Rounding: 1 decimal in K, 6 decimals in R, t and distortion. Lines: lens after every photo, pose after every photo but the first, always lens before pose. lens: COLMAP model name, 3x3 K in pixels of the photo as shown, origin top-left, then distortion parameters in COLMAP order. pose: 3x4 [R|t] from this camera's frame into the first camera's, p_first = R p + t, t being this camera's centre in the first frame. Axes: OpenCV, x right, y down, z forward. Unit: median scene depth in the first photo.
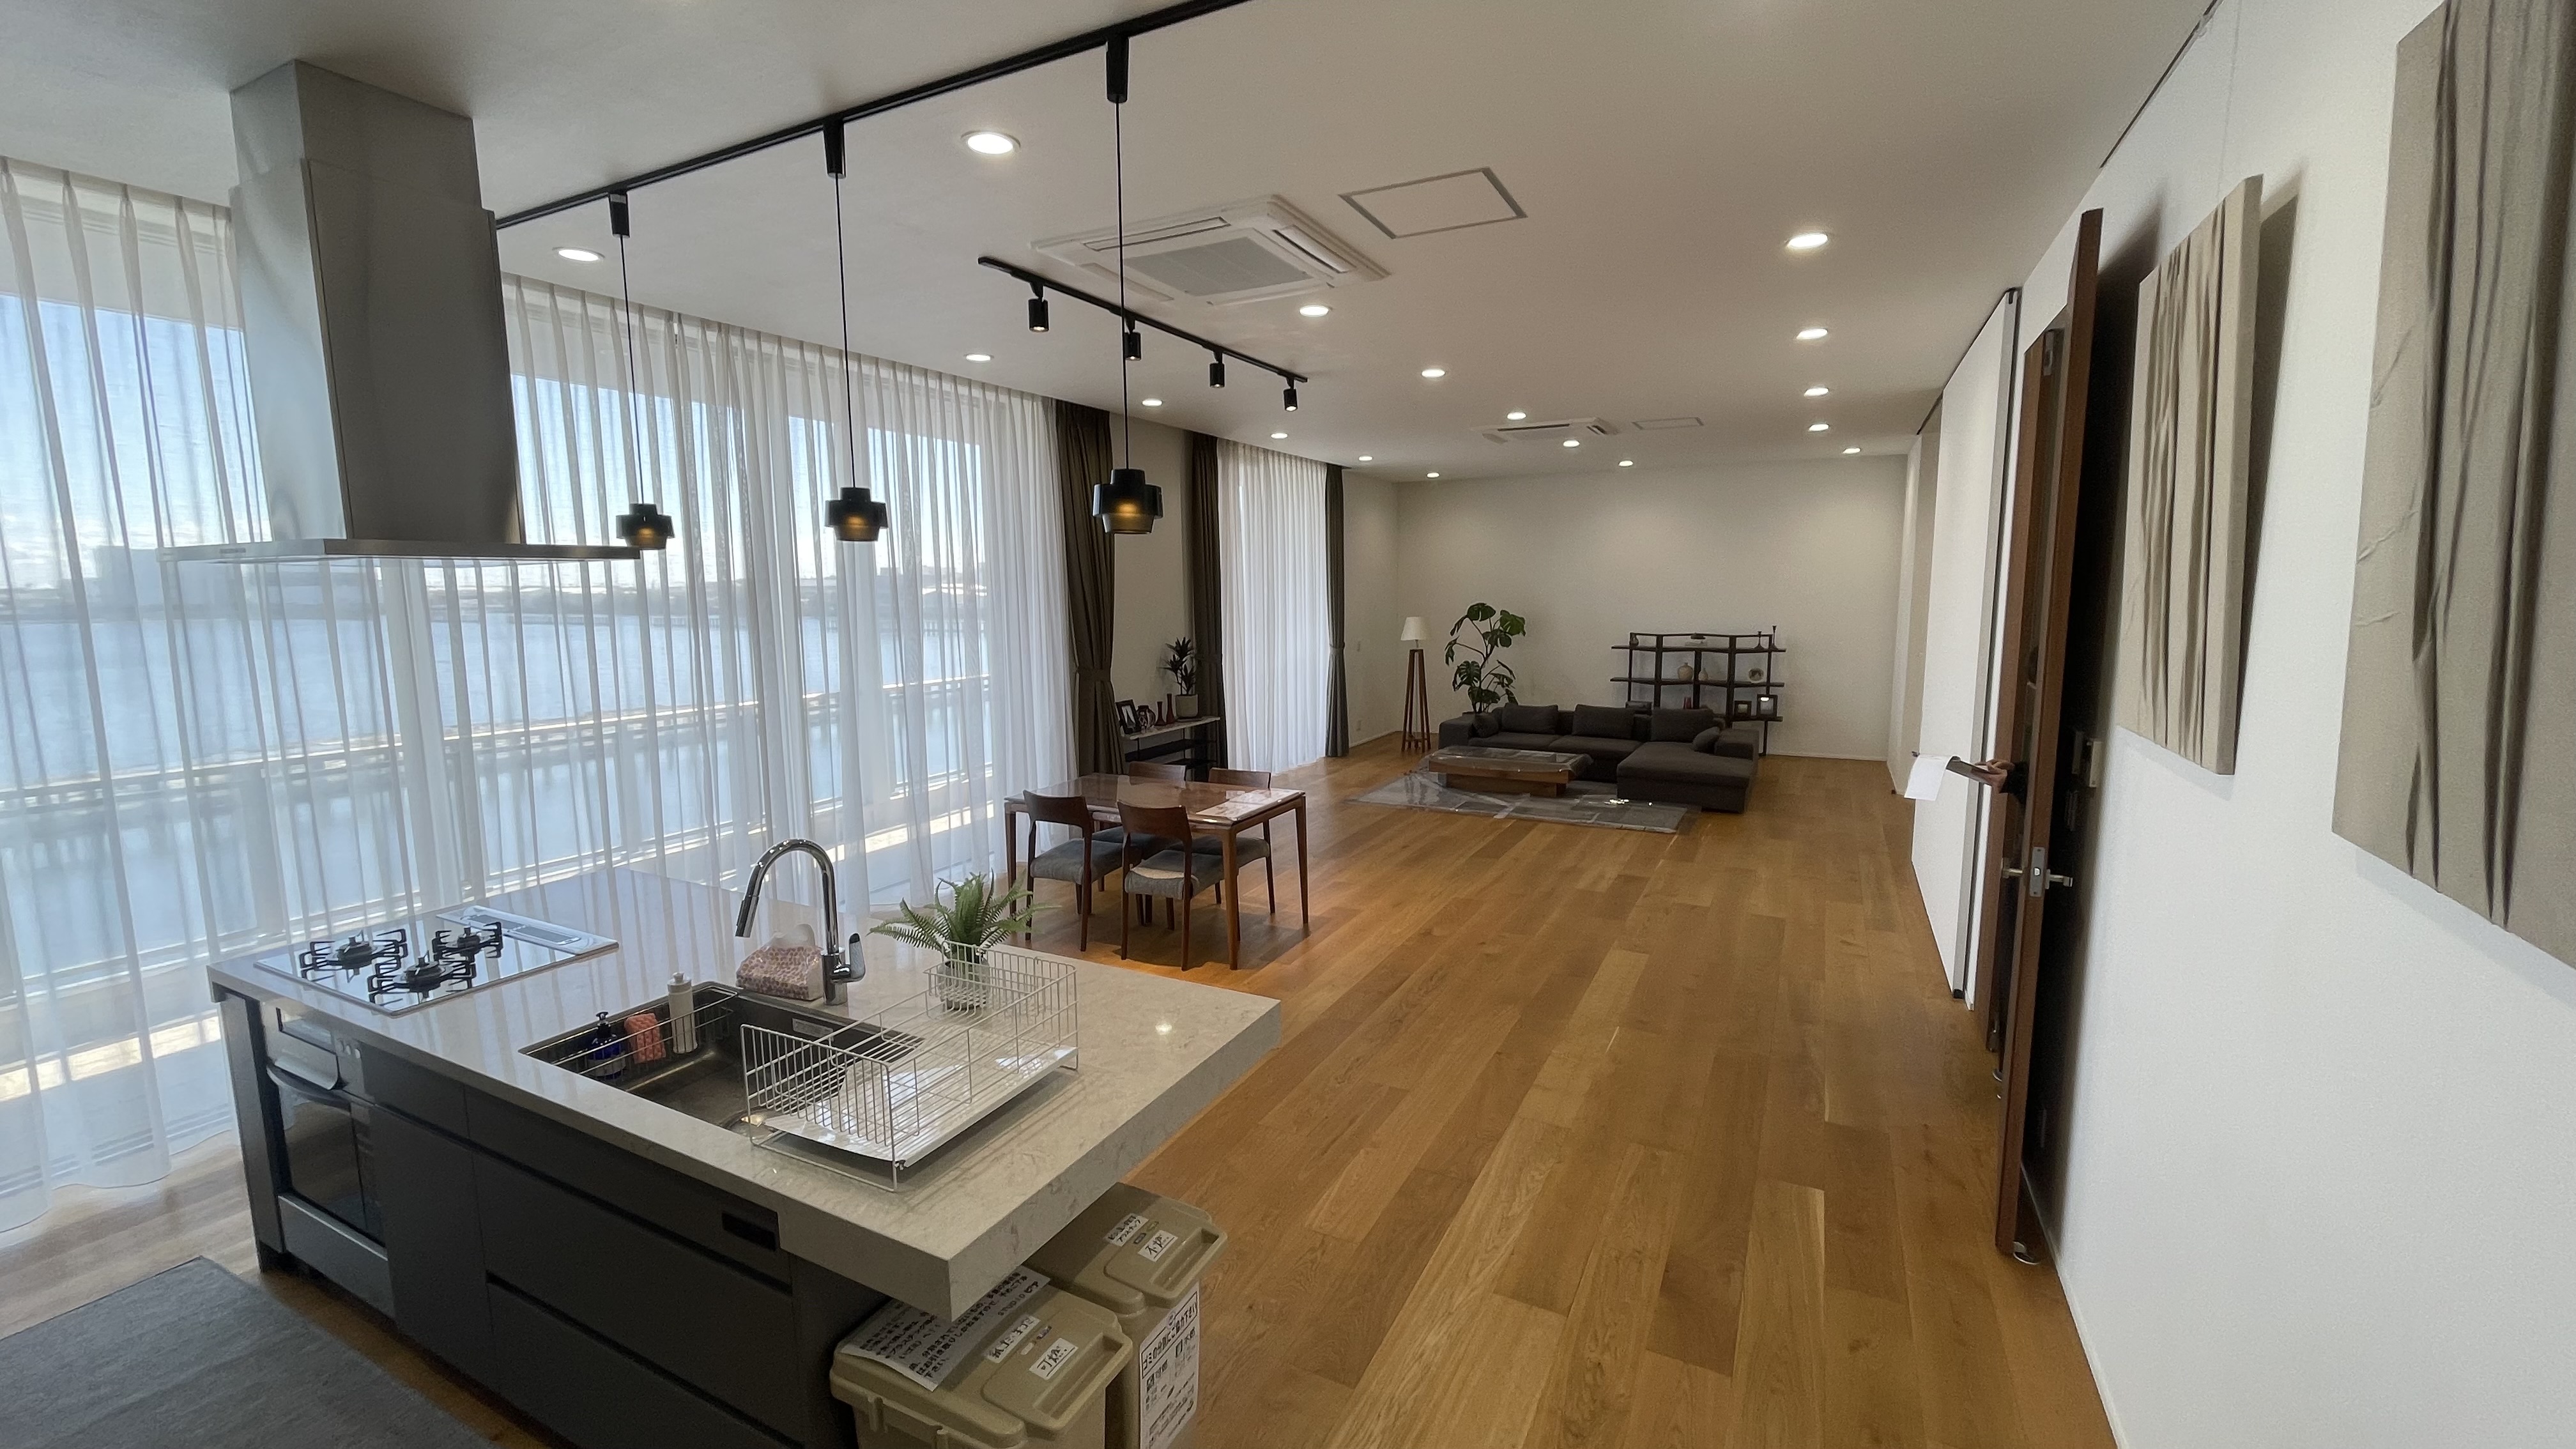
lens RADIAL K [[1034.2, 0, 1279.1], [0, 1034.2, 716.5], [0, 0, 1]] dist [-0.002609, -0.000064]
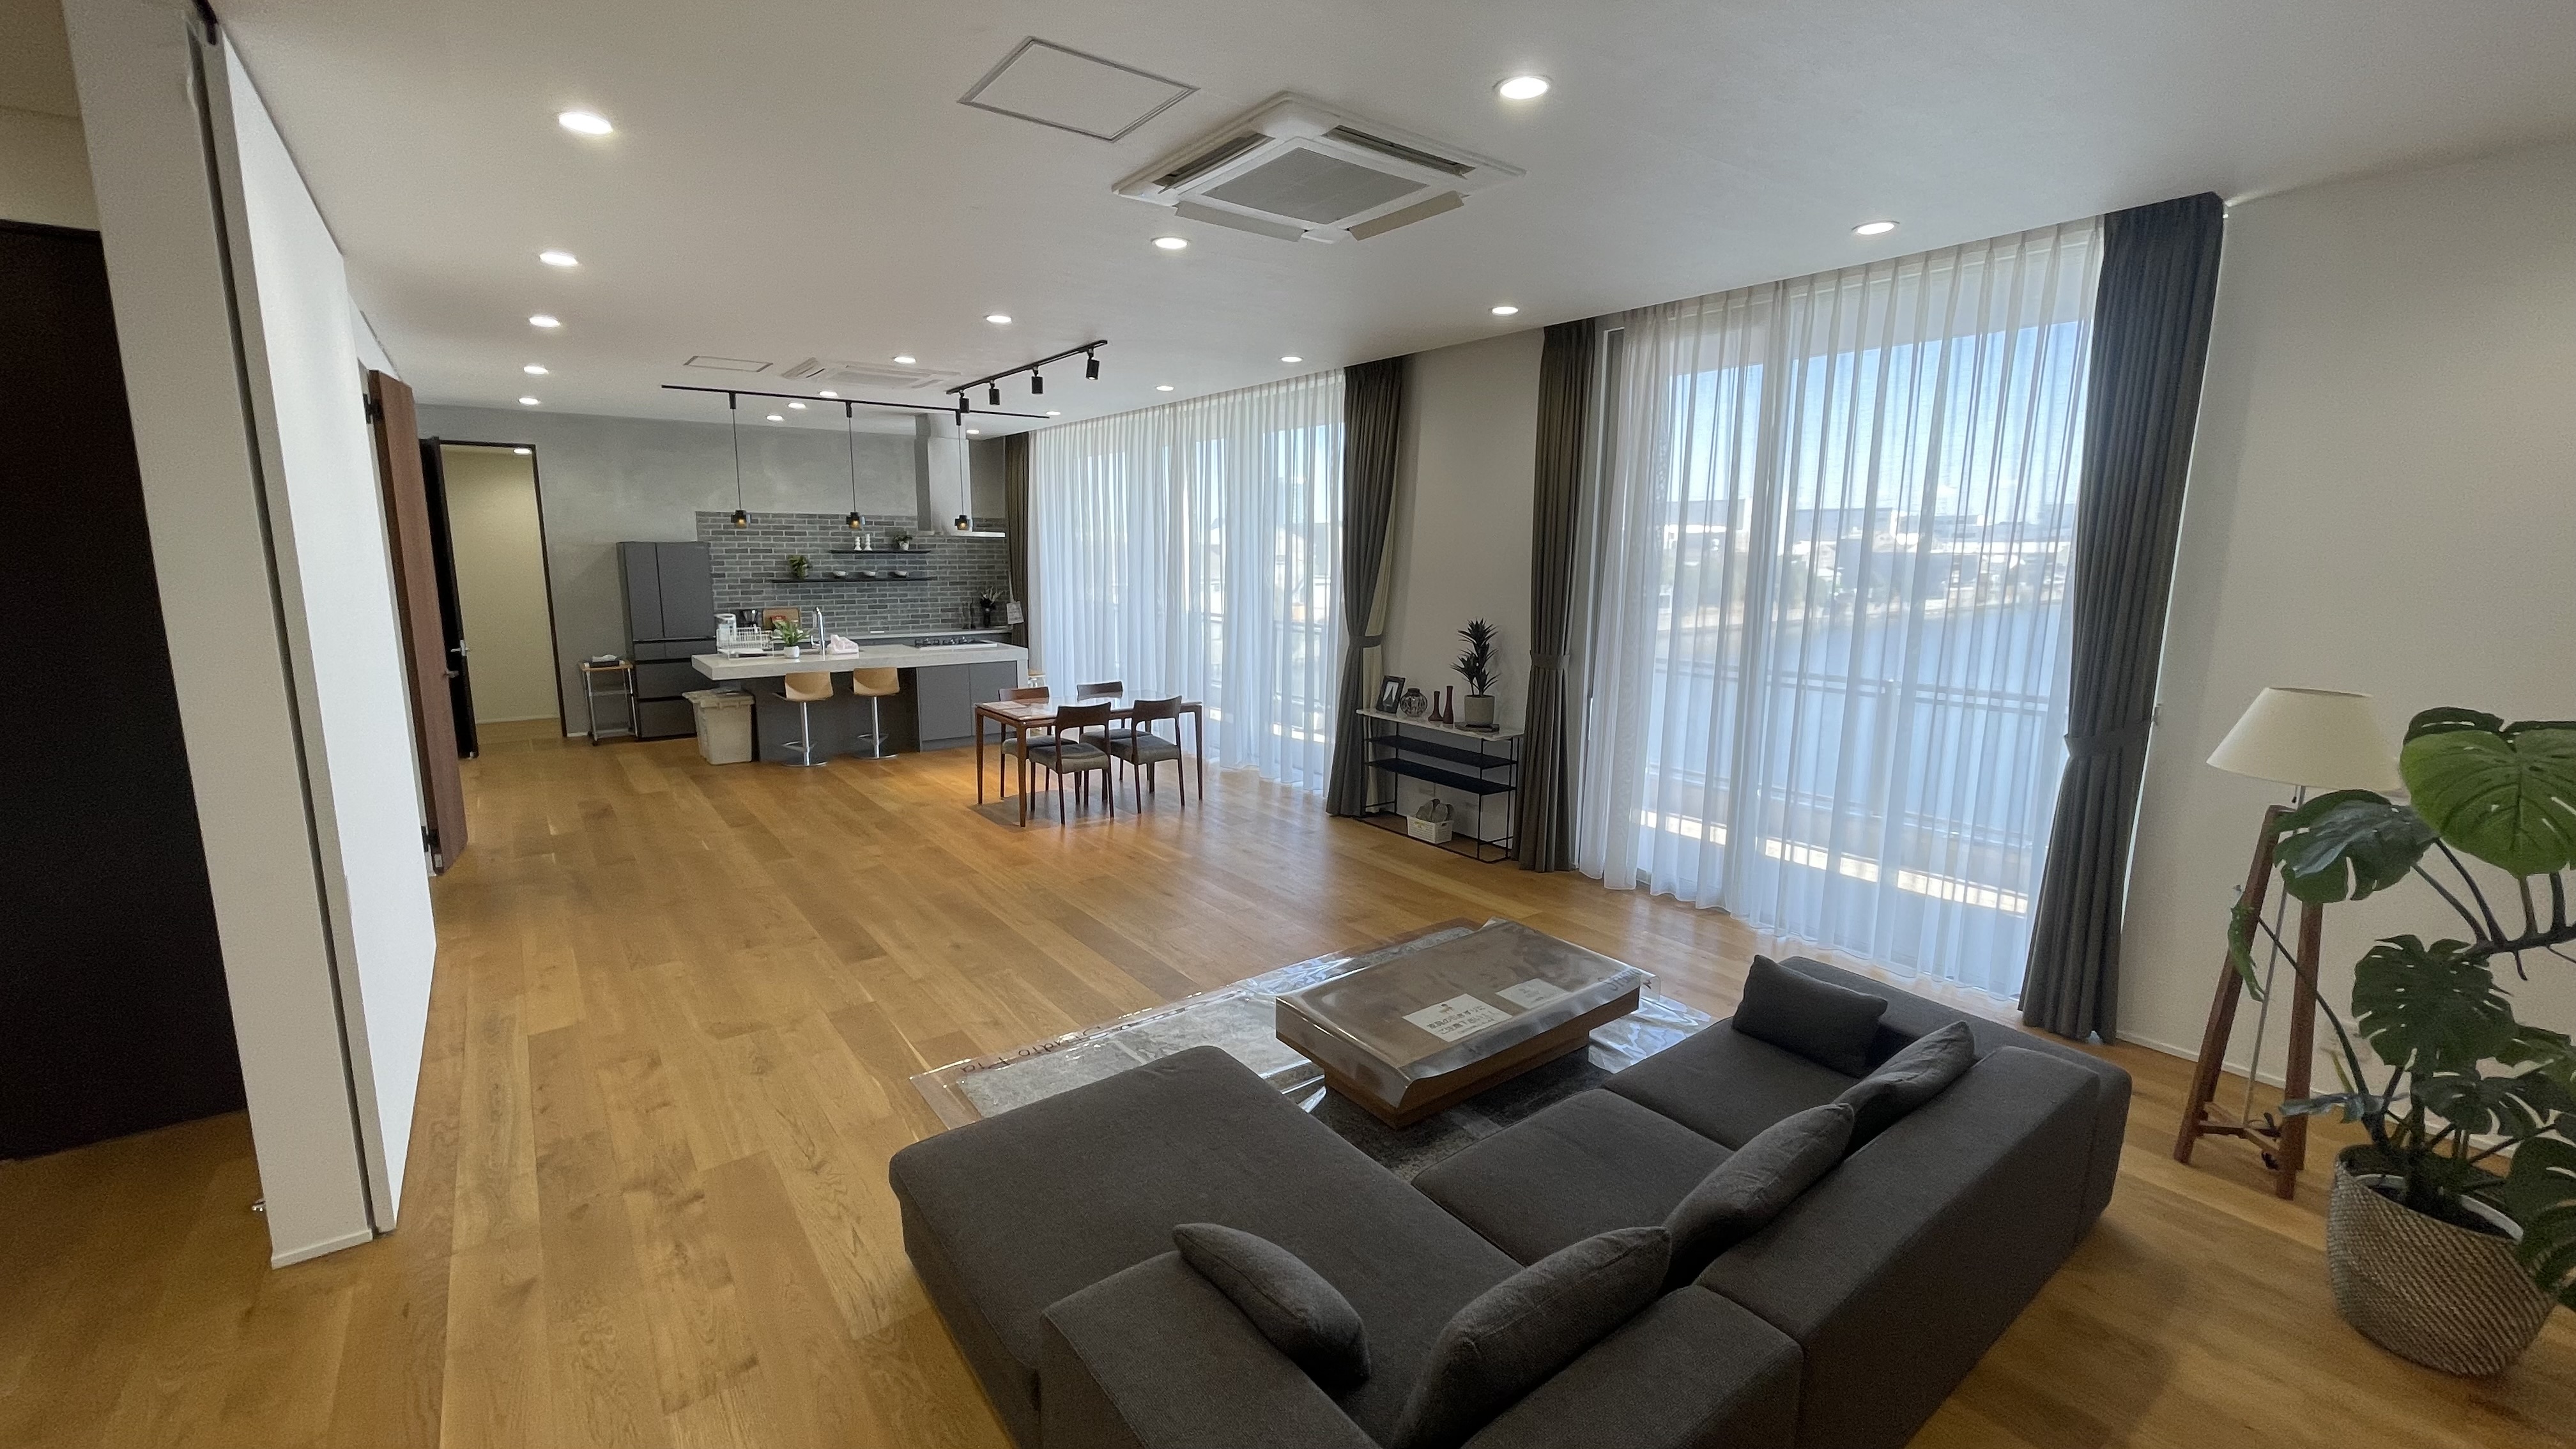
lens RADIAL K [[1033.0, 0, 1295.6], [0, 1033.0, 716.7], [0, 0, 1]] dist [0.001796, 0.000085]
pose [[-0.425446, 0.159532, -0.890812, 0.683498], [-0.119193, 0.965887, 0.229903, -0.173910], [0.897100, 0.203990, -0.391918, 1.245080]]
